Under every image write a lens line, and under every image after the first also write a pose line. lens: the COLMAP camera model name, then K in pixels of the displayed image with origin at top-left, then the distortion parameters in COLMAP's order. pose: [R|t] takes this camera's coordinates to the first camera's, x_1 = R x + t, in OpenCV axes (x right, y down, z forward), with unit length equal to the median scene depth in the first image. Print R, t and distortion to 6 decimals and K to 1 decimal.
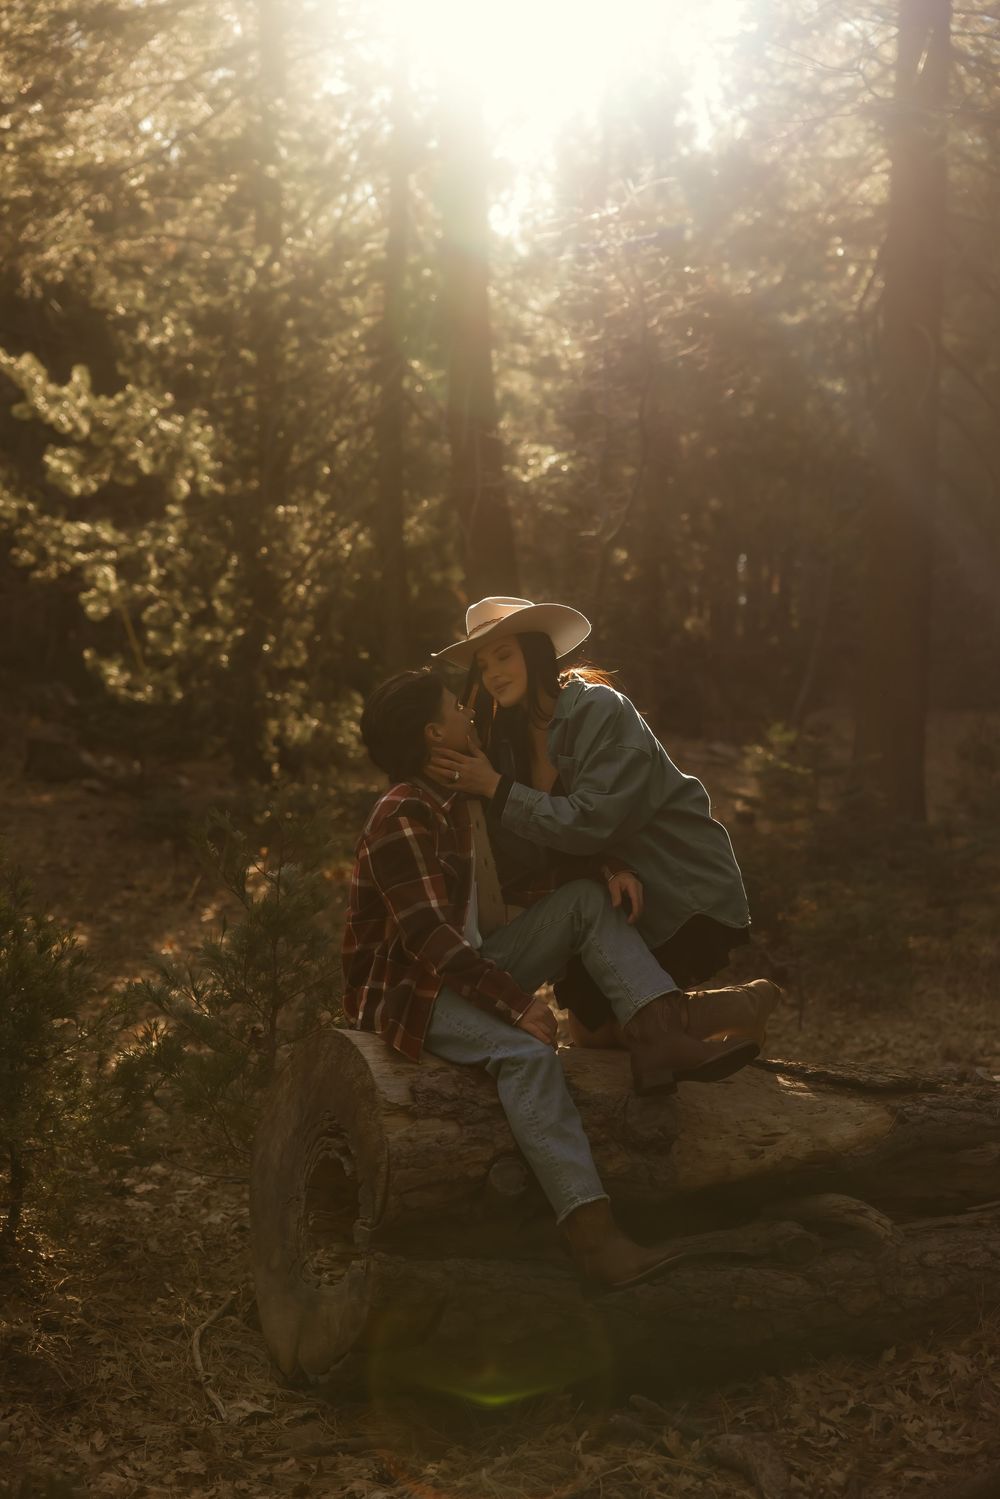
lens RADIAL K [[2412.5, 0, 509.1], [0, 2412.5, 750.3], [0, 0, 1]] dist [0.002185, 0.000000]
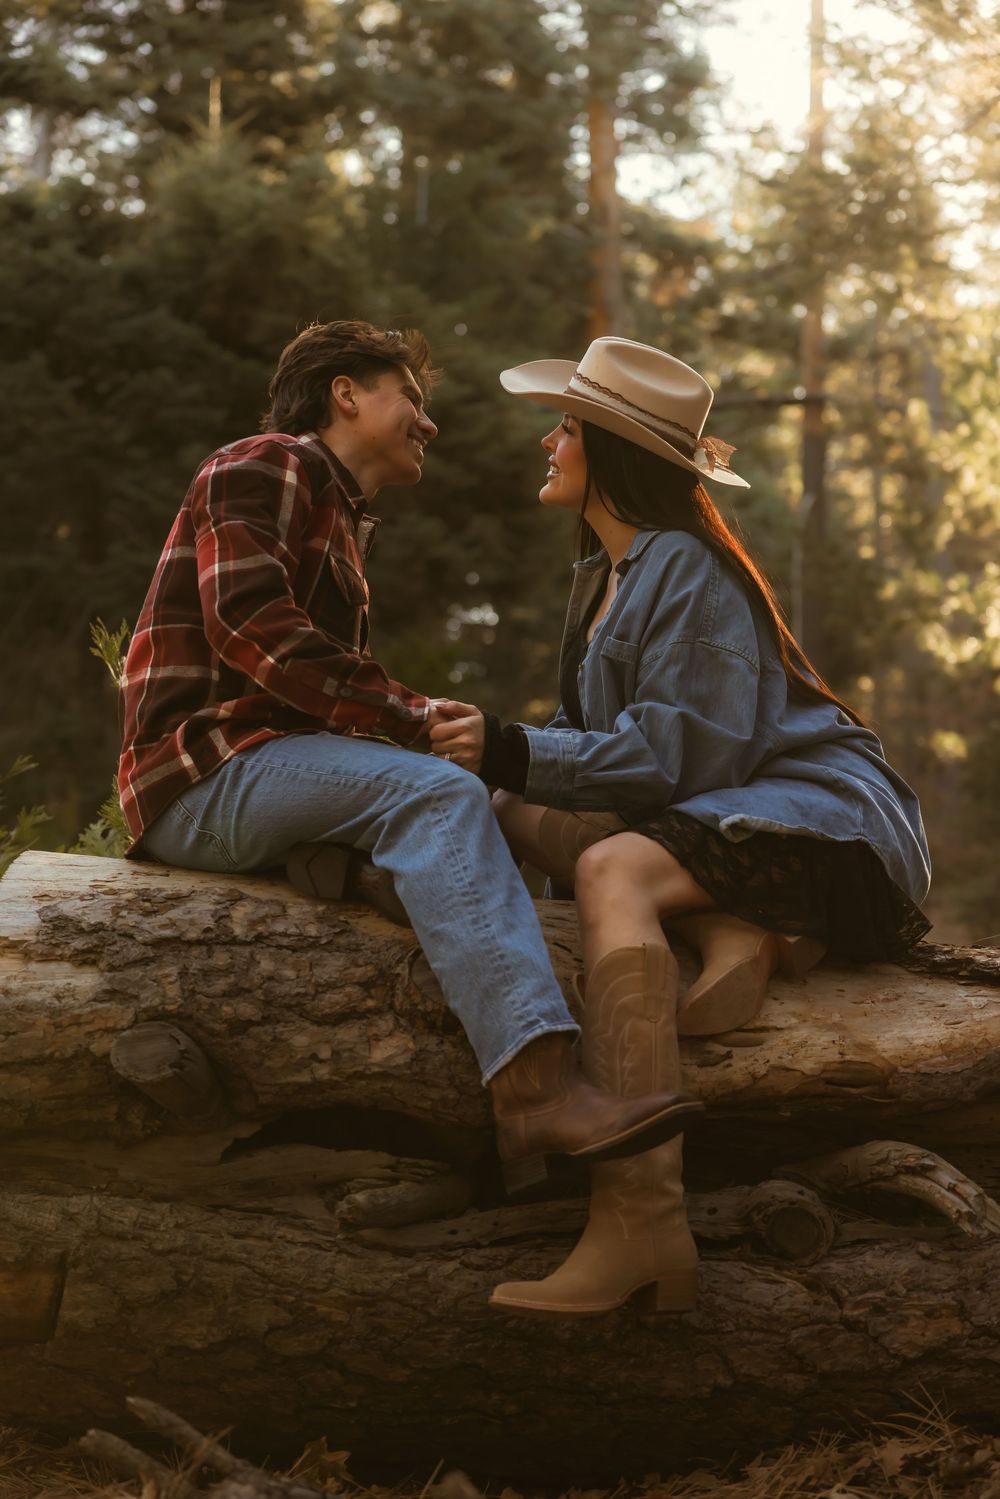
lens RADIAL K [[2620.6, 0, 514.2], [0, 2620.6, 746.1], [0, 0, 1]] dist [0.024277, 0.000000]
pose [[0.897005, -0.061484, -0.437724, 0.418852], [0.025243, 0.995788, -0.088142, 0.183603], [0.441300, 0.068014, 0.894778, 0.523320]]
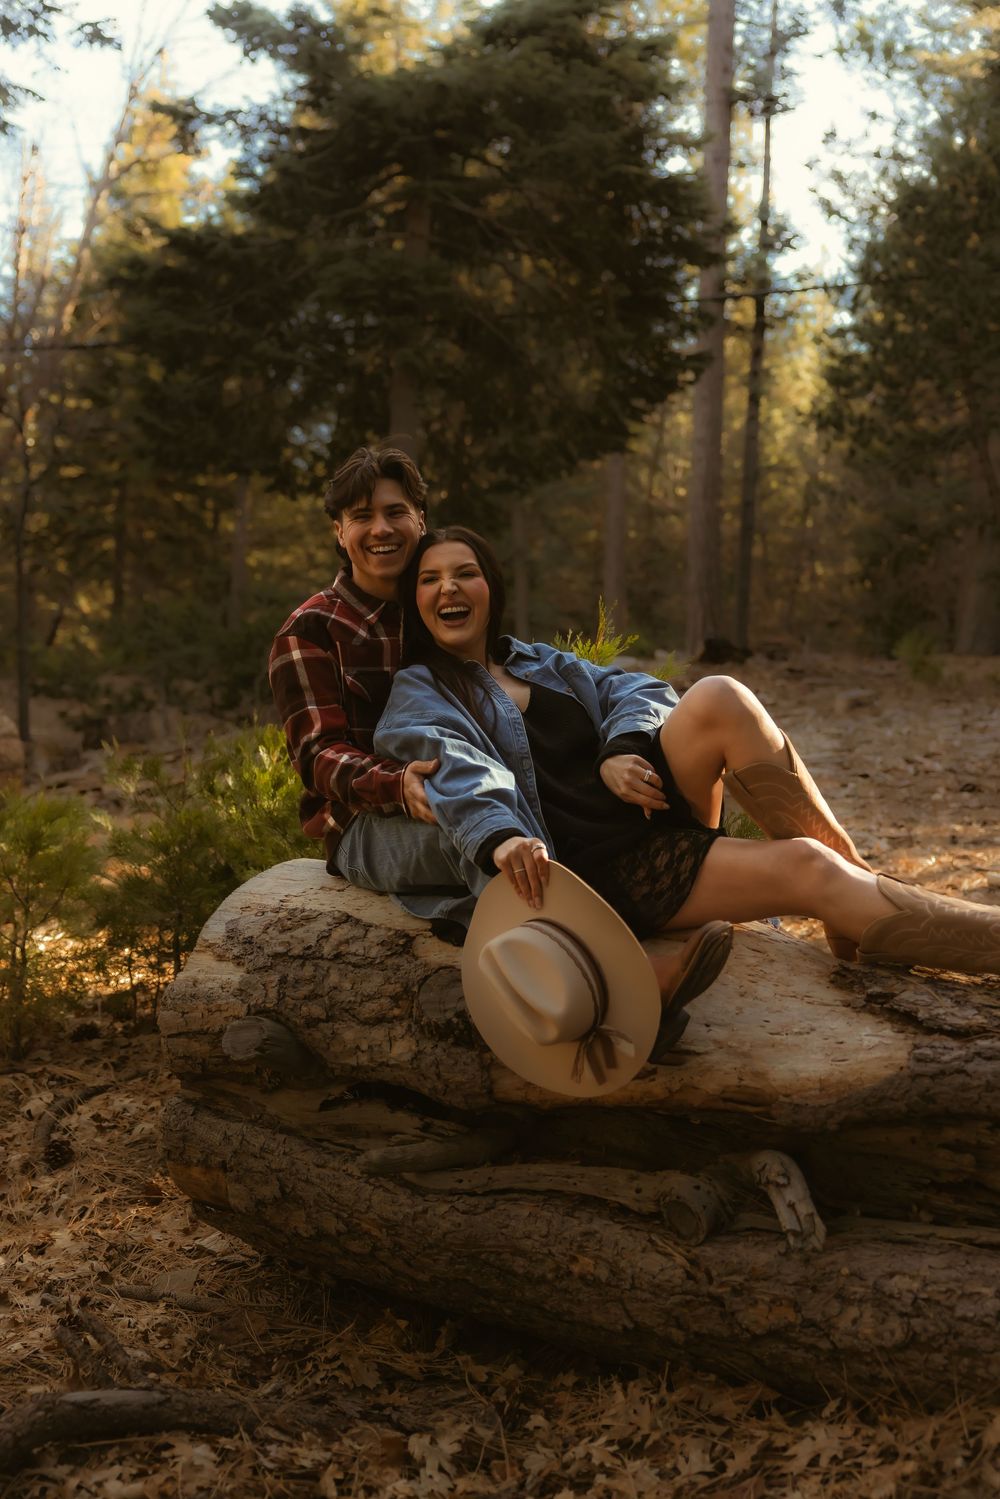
lens RADIAL K [[1970.4, 0, 496.4], [0, 1970.4, 745.0], [0, 0, 1]] dist [-0.012915, 0.000000]
pose [[0.502027, 0.014850, -0.864724, 0.734780], [0.028530, 0.999024, 0.033719, 0.059860], [0.864381, -0.041598, 0.501114, 0.836265]]
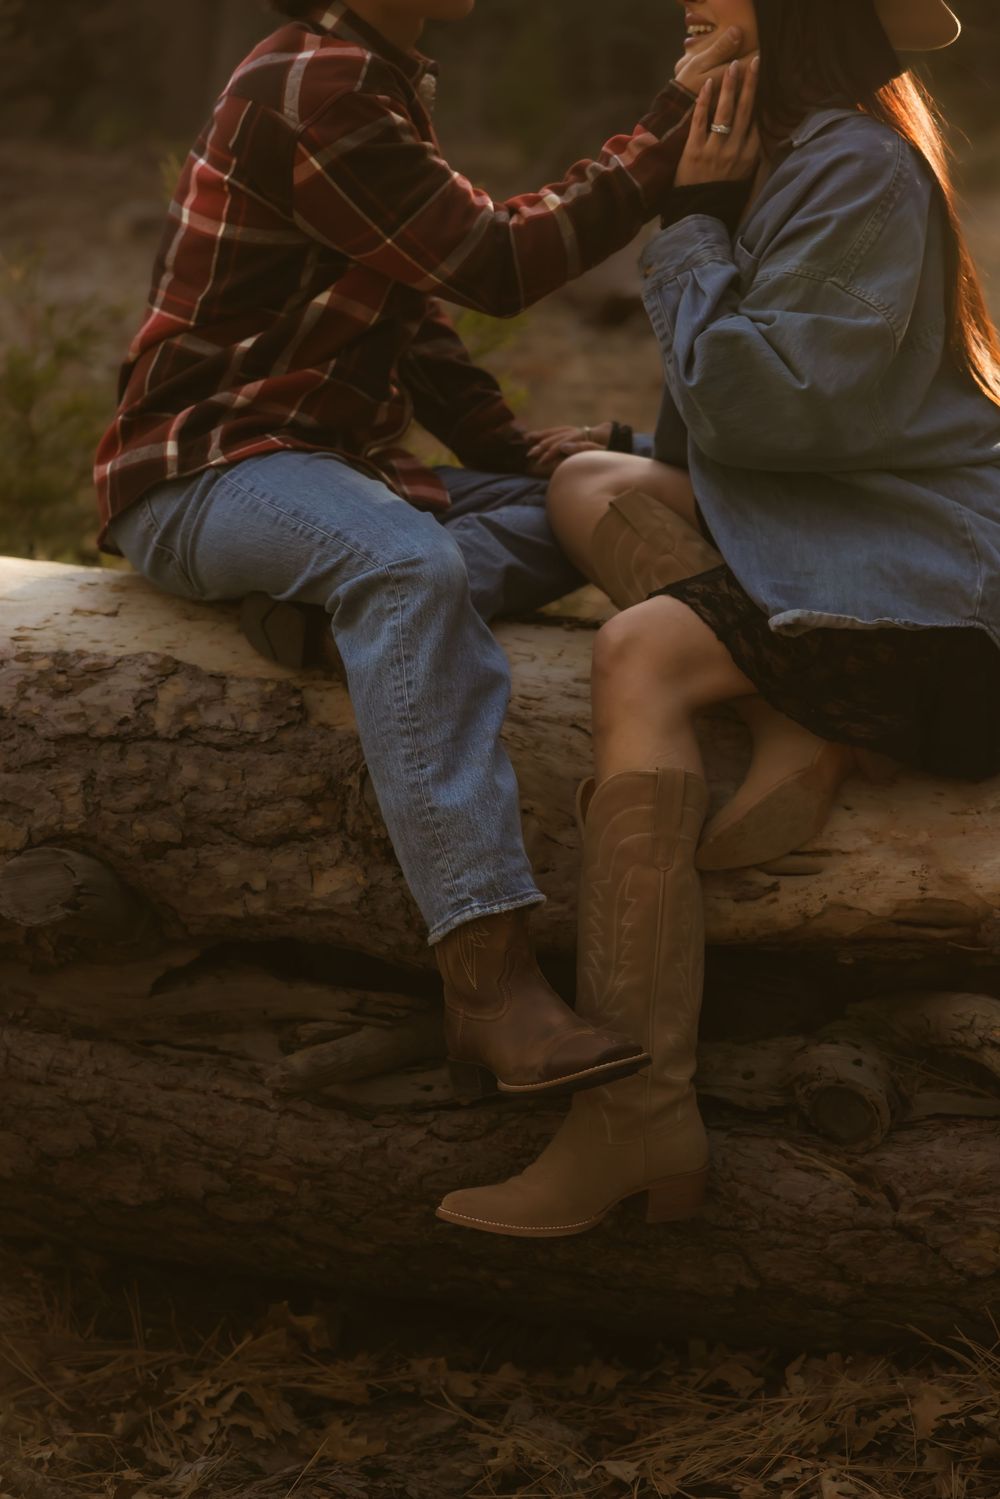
lens RADIAL K [[2920.8, 0, 515.4], [0, 2920.8, 747.1], [0, 0, 1]] dist [0.018873, 0.000000]
pose [[0.784192, 0.102017, -0.612075, 0.495904], [0.030363, 0.978903, 0.202058, 0.037123], [0.619775, -0.177037, 0.764550, 0.699725]]
